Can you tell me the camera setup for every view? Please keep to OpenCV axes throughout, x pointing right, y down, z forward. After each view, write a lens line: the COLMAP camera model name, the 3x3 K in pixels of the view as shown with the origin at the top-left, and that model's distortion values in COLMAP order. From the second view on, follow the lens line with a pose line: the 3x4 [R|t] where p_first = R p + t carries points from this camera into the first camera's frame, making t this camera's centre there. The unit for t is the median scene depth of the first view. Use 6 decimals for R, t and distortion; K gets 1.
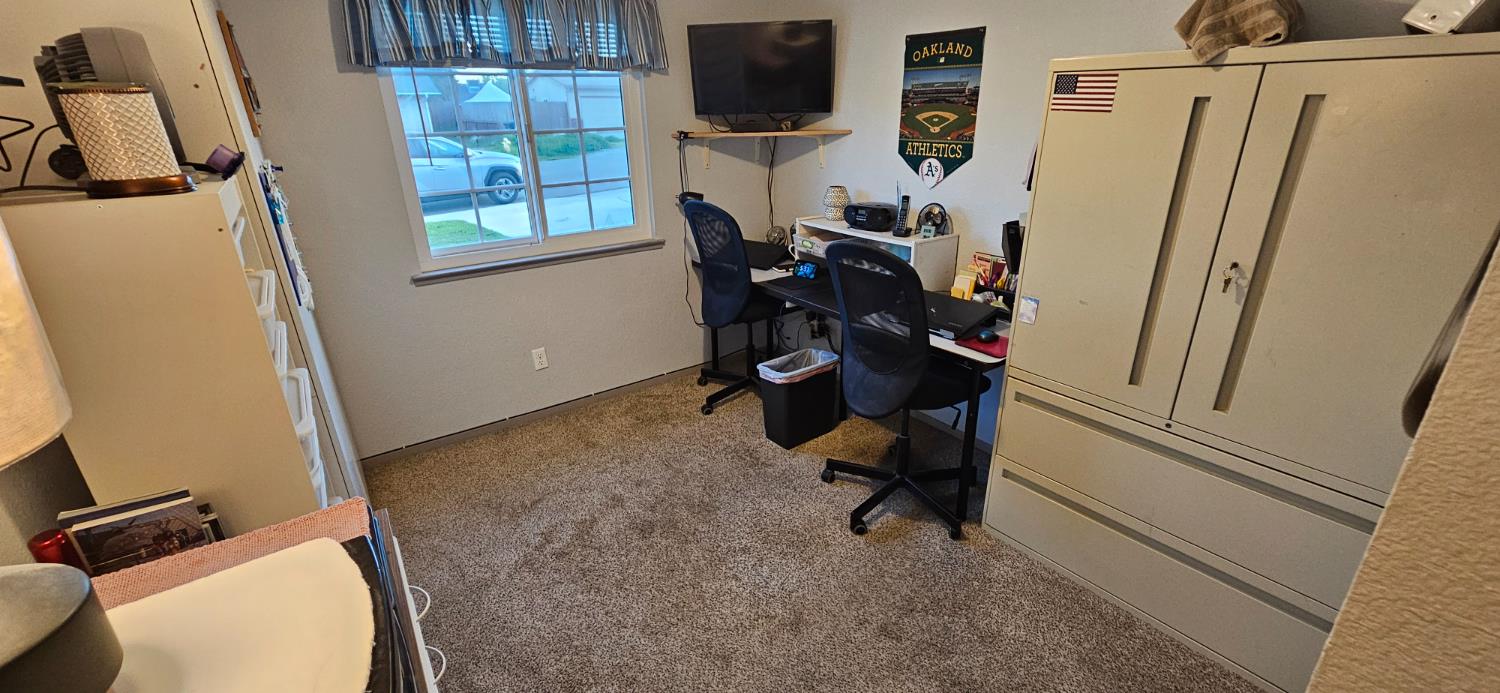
lens RADIAL K [[620.3, 0, 762.7], [0, 620.3, 350.4], [0, 0, 1]] dist [-0.001284, -0.001054]
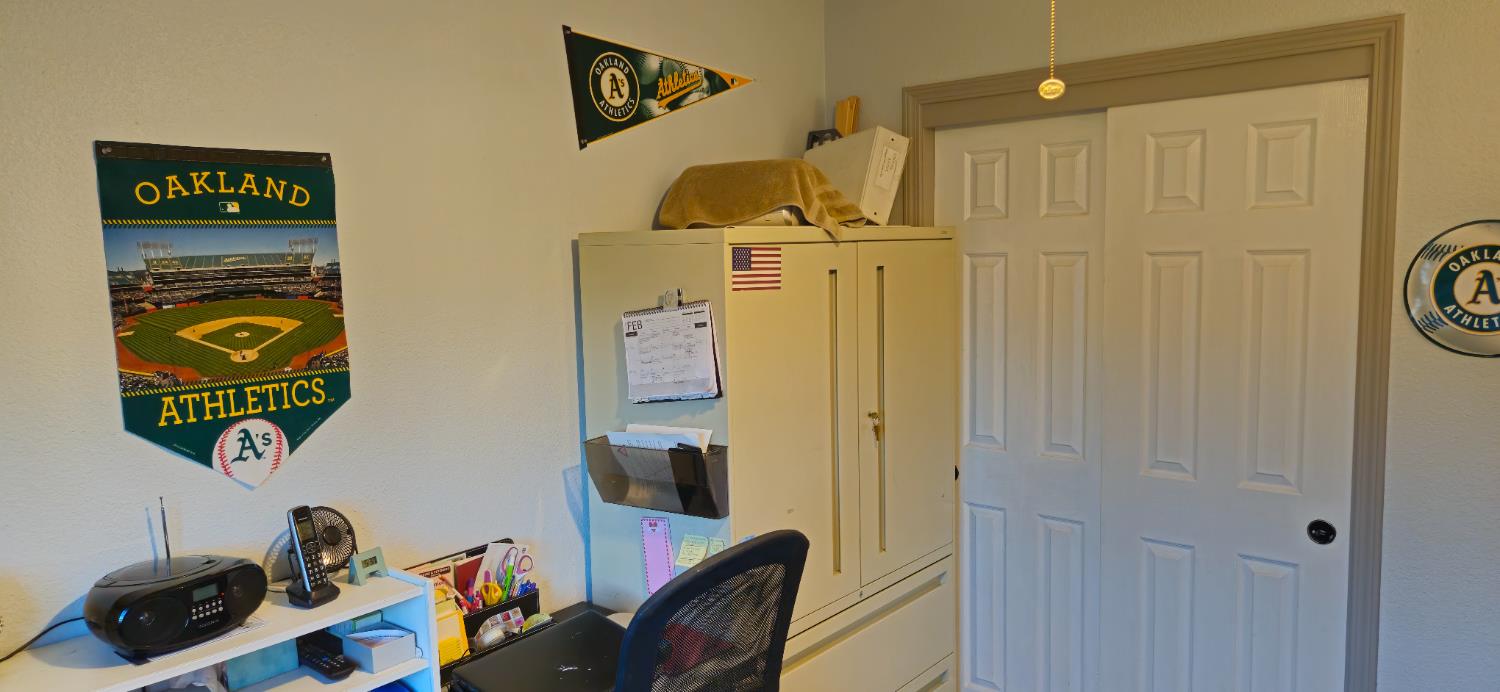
lens RADIAL K [[994.7, 0, 748.1], [0, 994.7, 356.6], [0, 0, 1]] dist [0.071193, -0.069547]
pose [[-0.221948, -0.093918, 0.970525, -0.488450], [0.386841, 0.905183, 0.176061, -0.352049], [-0.895038, 0.414515, -0.164573, 0.822255]]
